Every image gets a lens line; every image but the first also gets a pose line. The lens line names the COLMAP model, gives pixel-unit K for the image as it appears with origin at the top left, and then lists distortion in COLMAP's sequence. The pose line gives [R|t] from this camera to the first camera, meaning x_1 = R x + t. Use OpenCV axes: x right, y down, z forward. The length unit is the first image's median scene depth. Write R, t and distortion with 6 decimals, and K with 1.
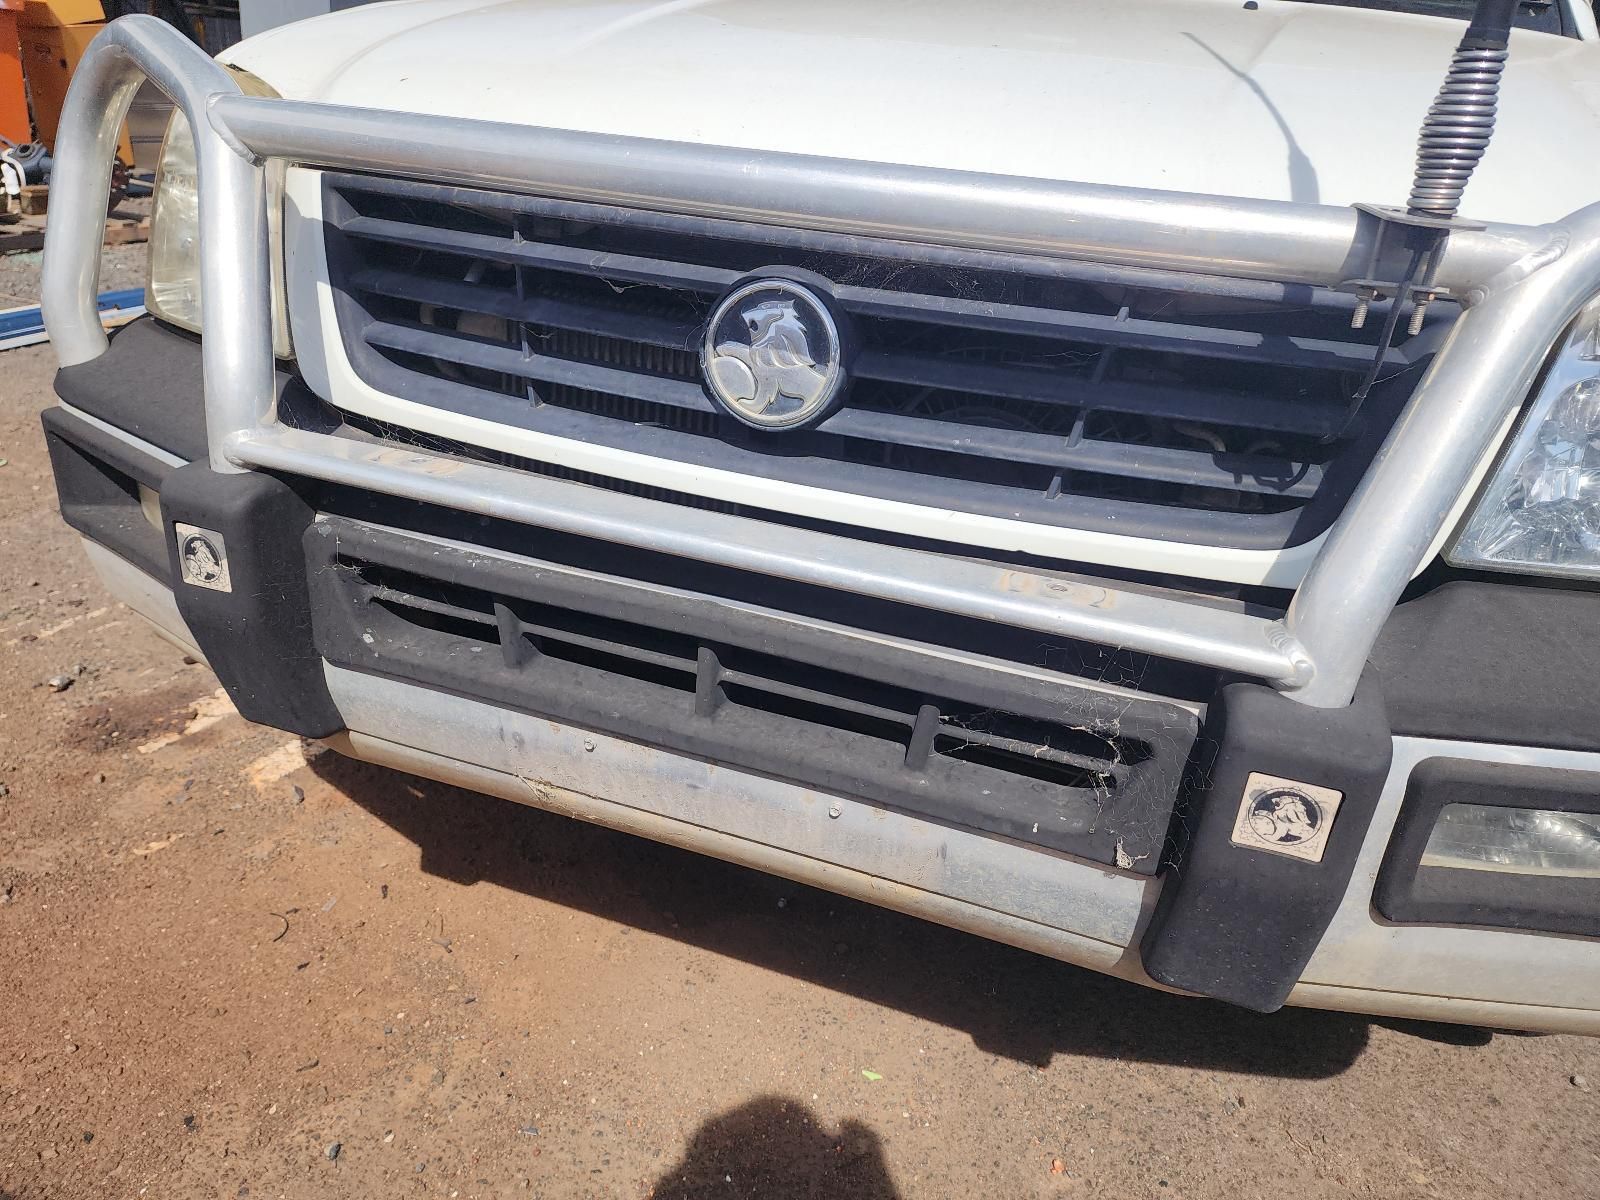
lens RADIAL K [[1118.0, 0, 790.7], [0, 1118.0, 590.1], [0, 0, 1]] dist [0.045325, -0.063518]
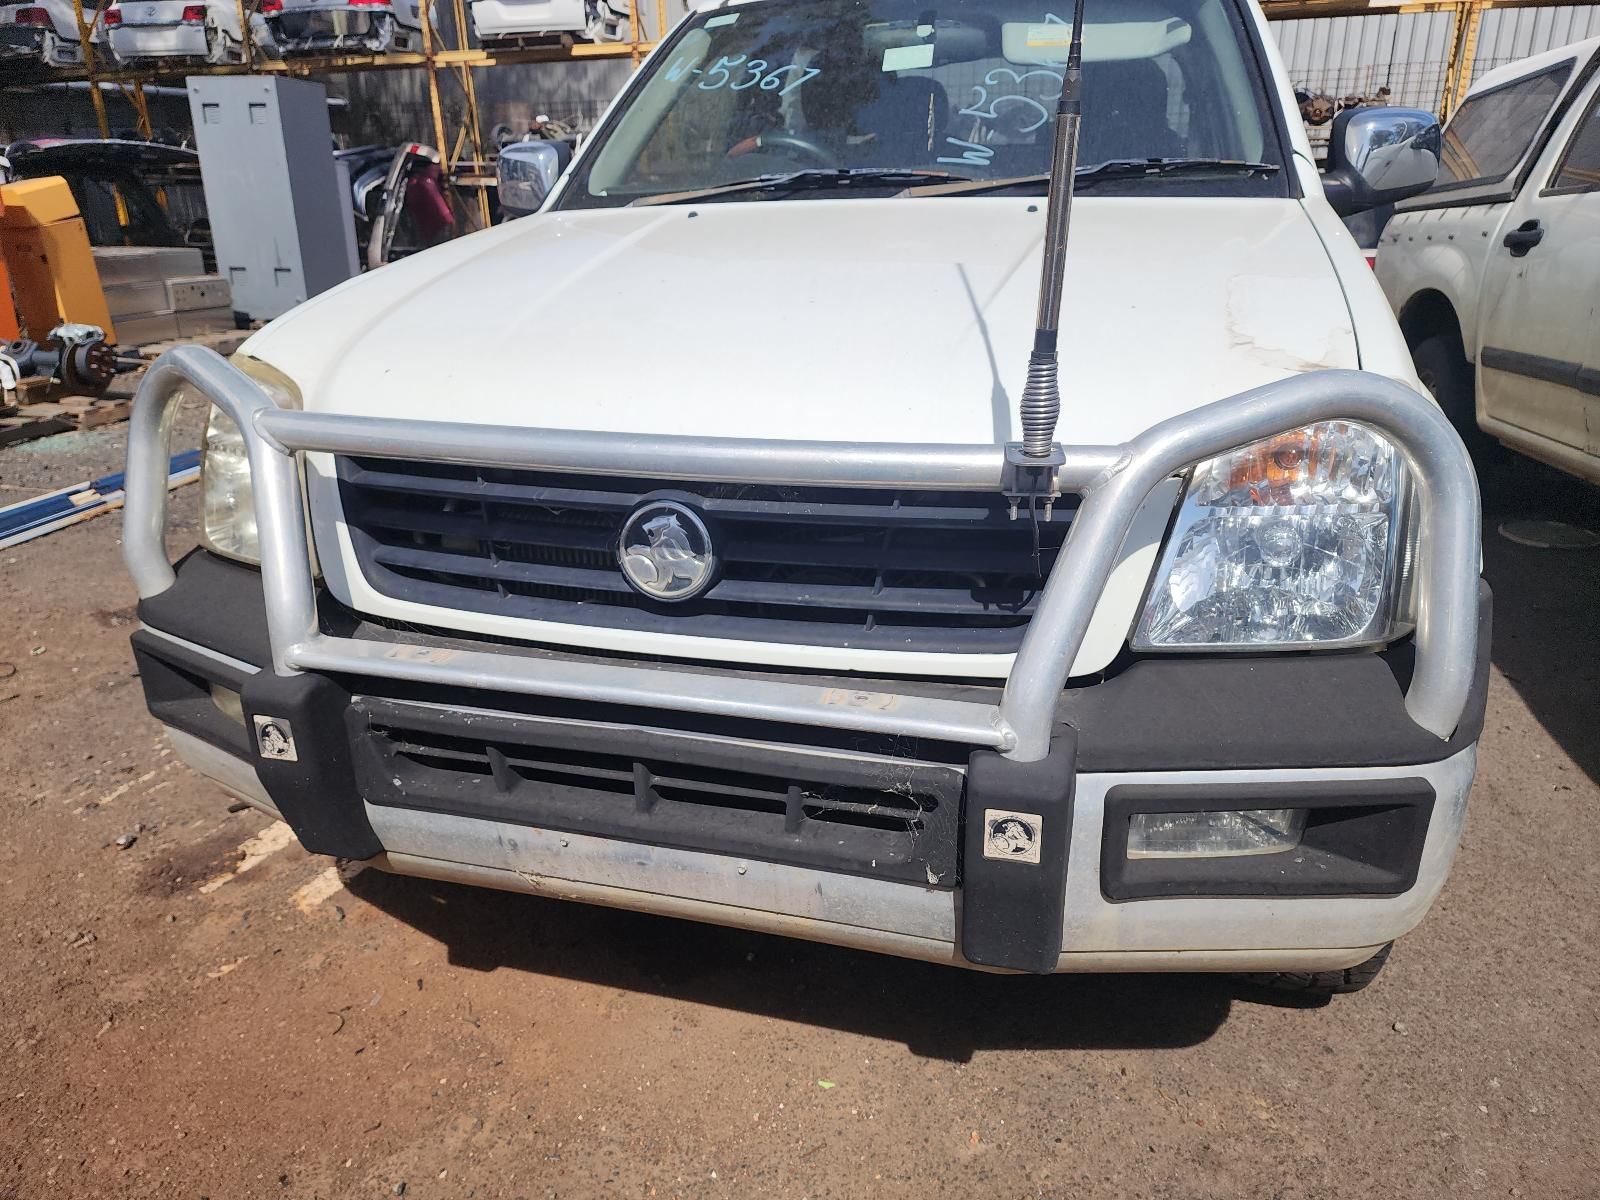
lens RADIAL K [[1118.0, 0, 803.5], [0, 1118.0, 587.6], [0, 0, 1]] dist [0.045325, -0.063518]
pose [[0.993862, -0.109056, 0.018581, 0.095503], [0.110082, 0.991576, -0.068255, -0.035559], [-0.010981, 0.069881, 0.997495, -0.317960]]
